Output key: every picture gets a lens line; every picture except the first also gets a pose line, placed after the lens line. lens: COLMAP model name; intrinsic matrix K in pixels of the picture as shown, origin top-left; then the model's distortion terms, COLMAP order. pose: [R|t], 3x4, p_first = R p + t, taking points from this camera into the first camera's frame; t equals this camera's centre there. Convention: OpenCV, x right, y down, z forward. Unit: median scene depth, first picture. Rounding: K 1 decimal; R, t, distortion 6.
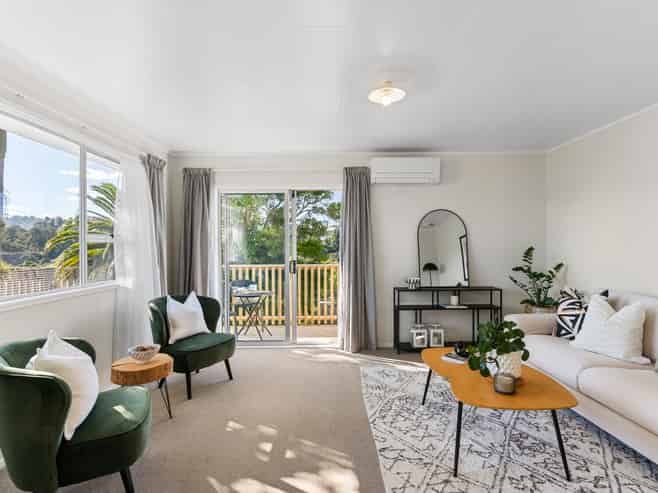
lens RADIAL K [[358.7, 0, 328.9], [0, 358.7, 245.4], [0, 0, 1]] dist [-0.003748, -0.001532]
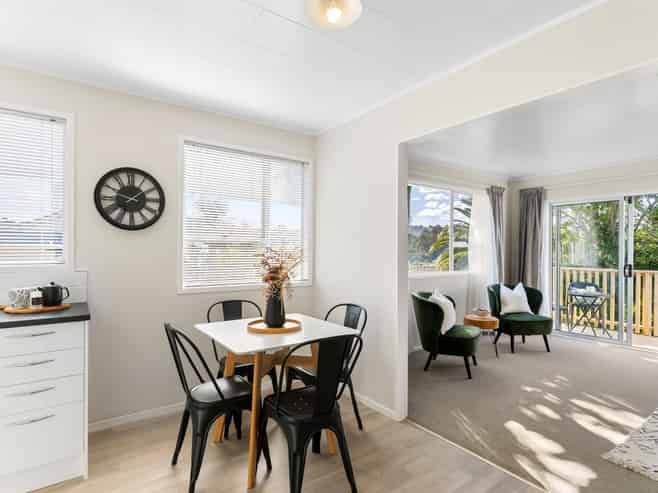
lens RADIAL K [[358.7, 0, 328.5], [0, 358.7, 247.4], [0, 0, 1]] dist [-0.003748, -0.001532]
pose [[0.587275, 0.003293, -0.809381, 0.282005], [-0.007001, 0.999975, -0.001012, -0.000824], [0.809357, 0.006261, 0.587283, -0.382154]]
